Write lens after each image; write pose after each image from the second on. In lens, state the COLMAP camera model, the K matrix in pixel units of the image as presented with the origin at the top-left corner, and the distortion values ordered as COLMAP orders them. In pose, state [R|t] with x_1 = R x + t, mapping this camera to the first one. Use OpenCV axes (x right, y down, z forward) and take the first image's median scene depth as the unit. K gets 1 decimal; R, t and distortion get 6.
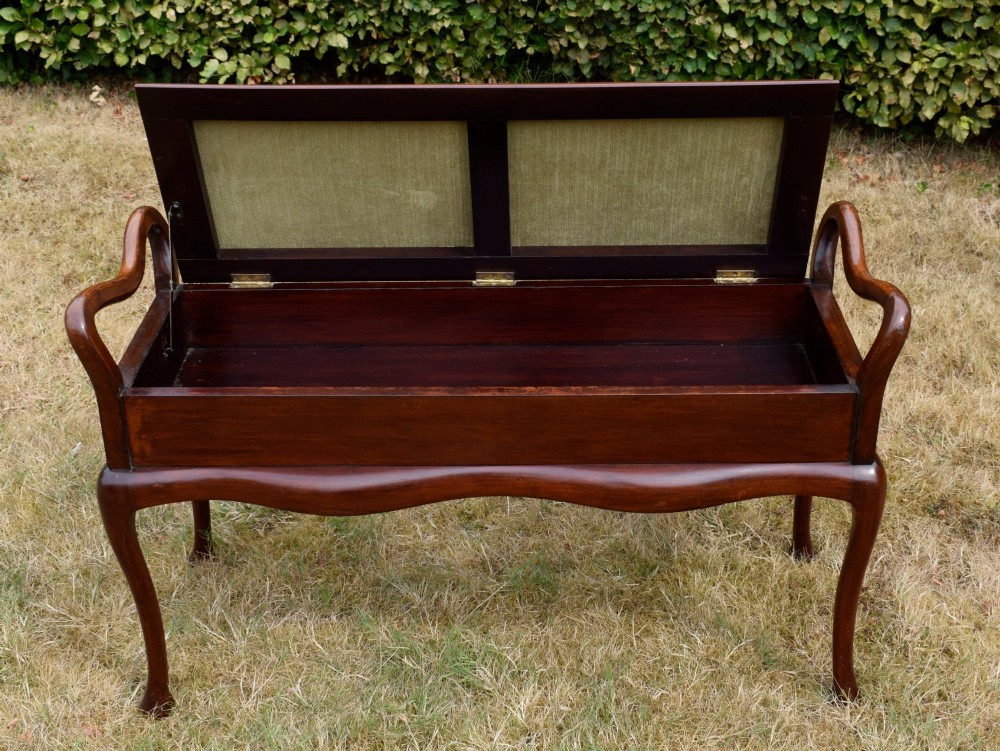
lens RADIAL K [[1403.3, 0, 493.6], [0, 1403.3, 370.3], [0, 0, 1]] dist [-0.018330, 0.000000]
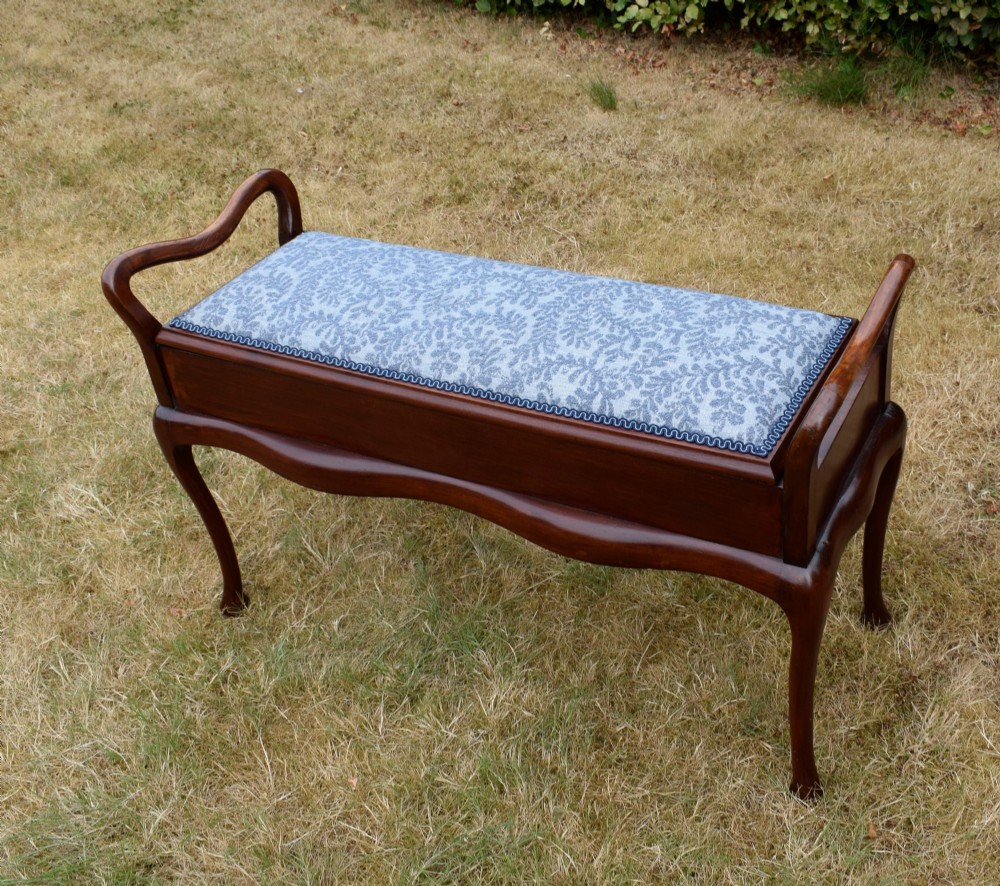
lens RADIAL K [[1203.6, 0, 554.4], [0, 1203.6, 425.2], [0, 0, 1]] dist [-0.021134, 0.000000]
pose [[0.889135, 0.199445, -0.411898, 0.235858], [-0.139056, 0.975226, 0.172042, -0.071484], [0.436006, -0.095692, 0.894842, 0.147029]]
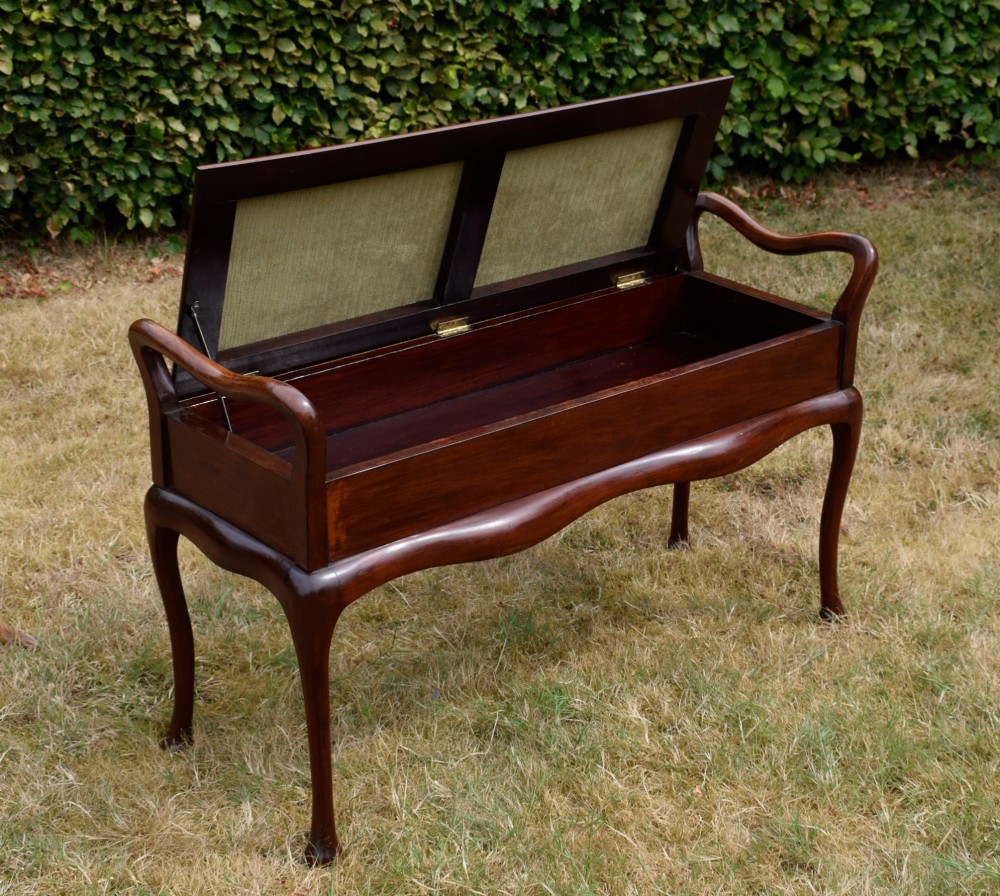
lens RADIAL K [[1950.0, 0, 507.8], [0, 1950.0, 456.6], [0, 0, 1]] dist [0.004108, 0.000000]
pose [[0.748208, -0.233486, 0.621022, -0.536239], [0.297777, 0.954635, 0.000152, 0.020799], [-0.592886, 0.184812, 0.783793, -0.050812]]
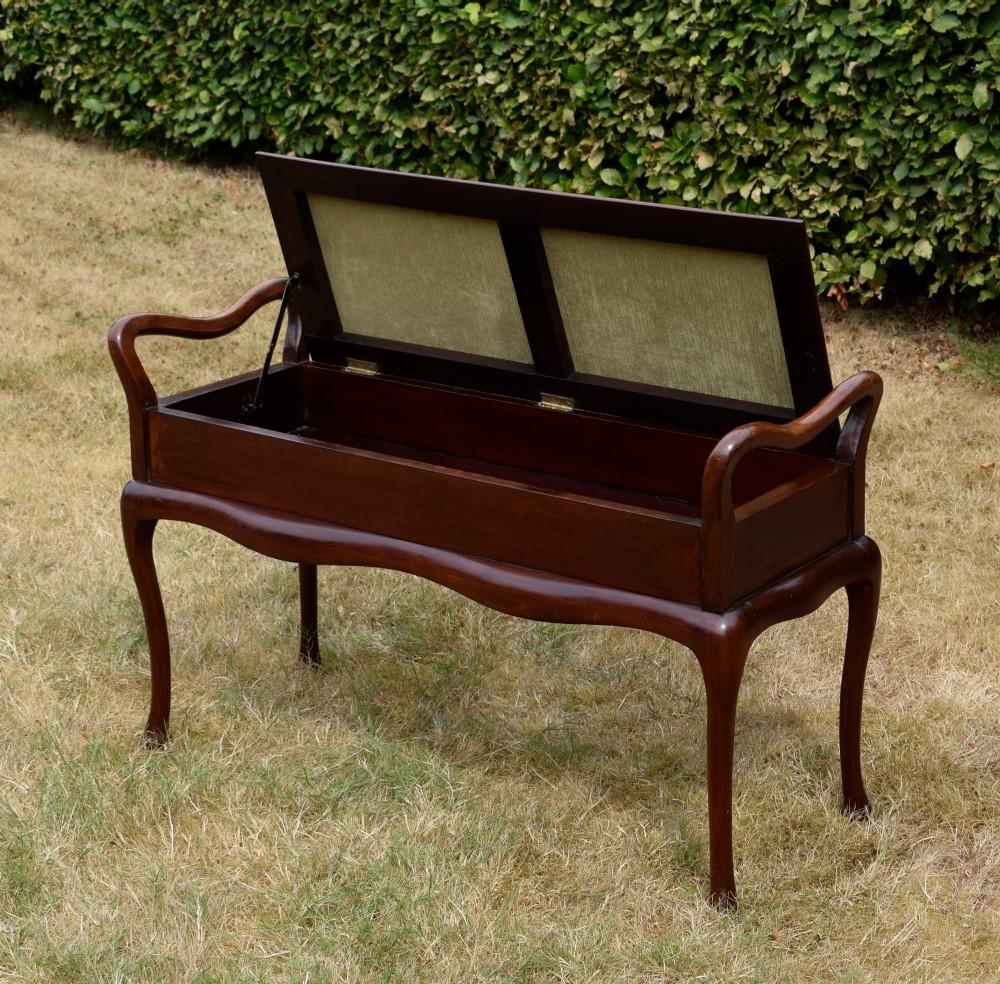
lens RADIAL K [[2467.5, 0, 505.1], [0, 2467.5, 488.7], [0, 0, 1]] dist [-0.064570, 0.000000]
pose [[0.806469, 0.179528, -0.563362, 0.592155], [-0.279235, 0.955488, -0.095244, 0.101987], [0.521187, 0.234122, 0.820702, -0.243995]]
